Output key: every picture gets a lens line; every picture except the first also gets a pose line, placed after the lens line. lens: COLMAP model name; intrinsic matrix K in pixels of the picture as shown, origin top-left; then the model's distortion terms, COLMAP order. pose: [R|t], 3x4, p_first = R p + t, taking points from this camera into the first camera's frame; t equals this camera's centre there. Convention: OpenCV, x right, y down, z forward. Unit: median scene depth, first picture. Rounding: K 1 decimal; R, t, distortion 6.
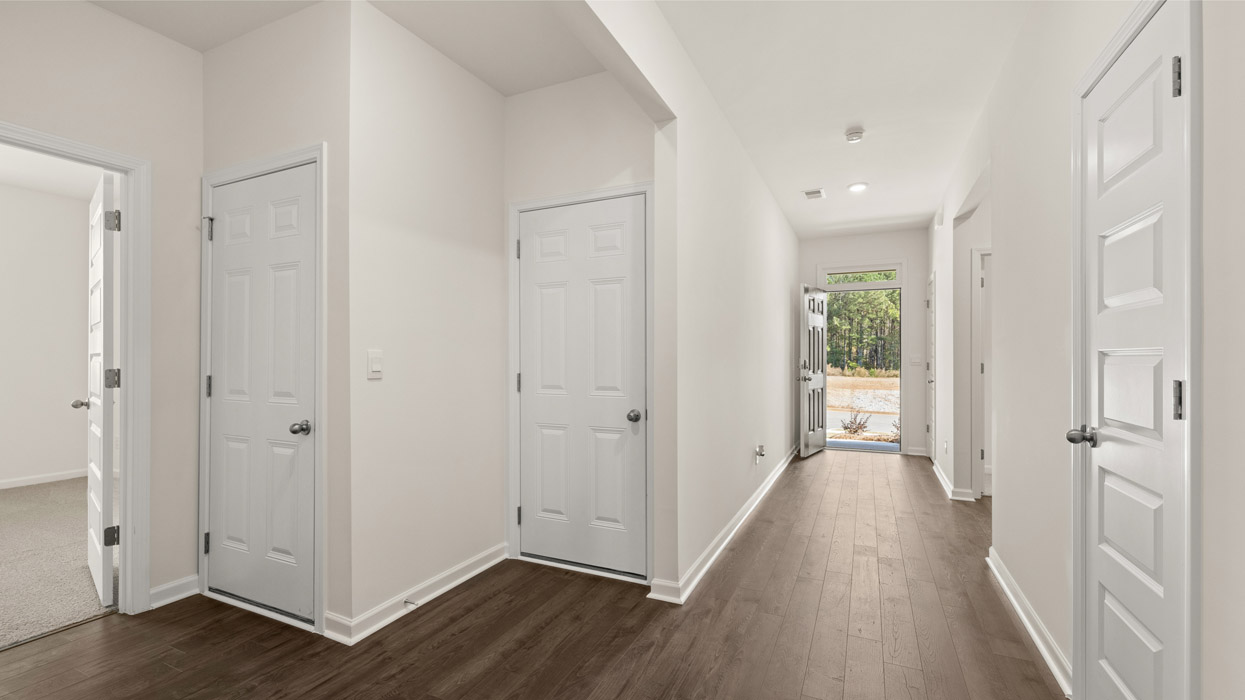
lens RADIAL K [[517.8, 0, 622.5], [0, 517.8, 350.0], [0, 0, 1]] dist [-0.001167, -0.000118]
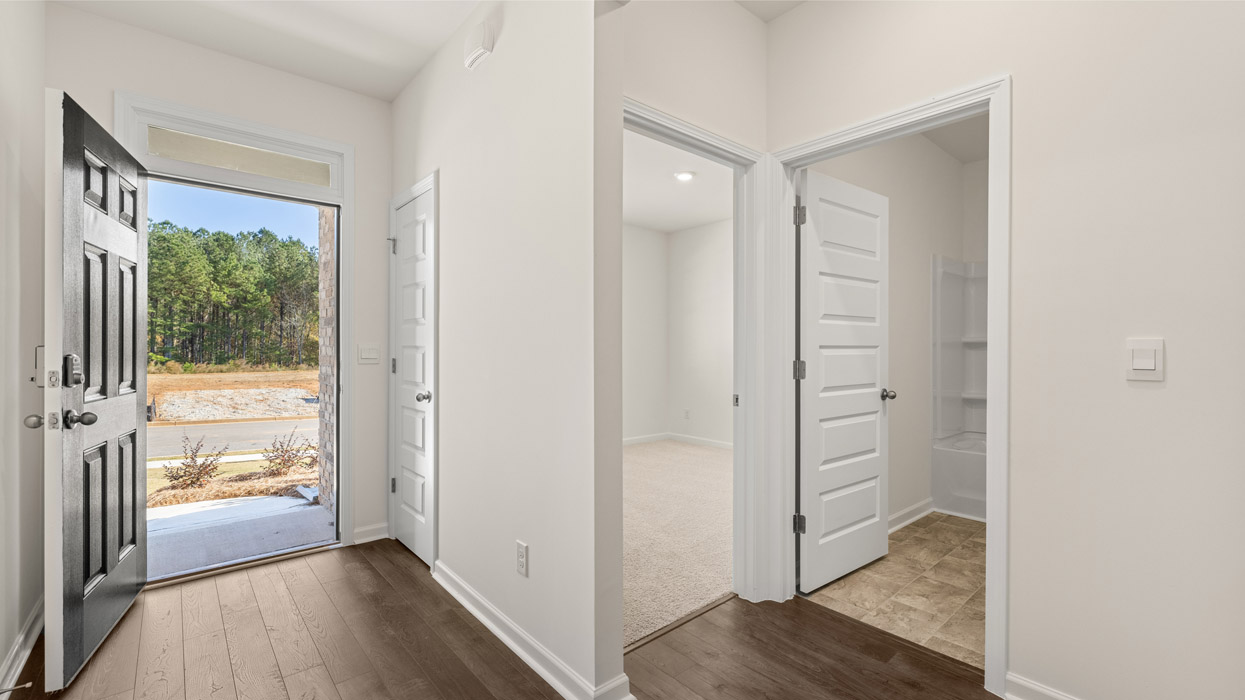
lens RADIAL K [[517.8, 0, 622.5], [0, 517.8, 350.0], [0, 0, 1]] dist [-0.001167, -0.000118]
pose [[0.404871, -0.000841, 0.914374, 0.036208], [-0.014134, 0.999874, 0.007178, 0.001609], [-0.914265, -0.015830, 0.404808, 0.101188]]
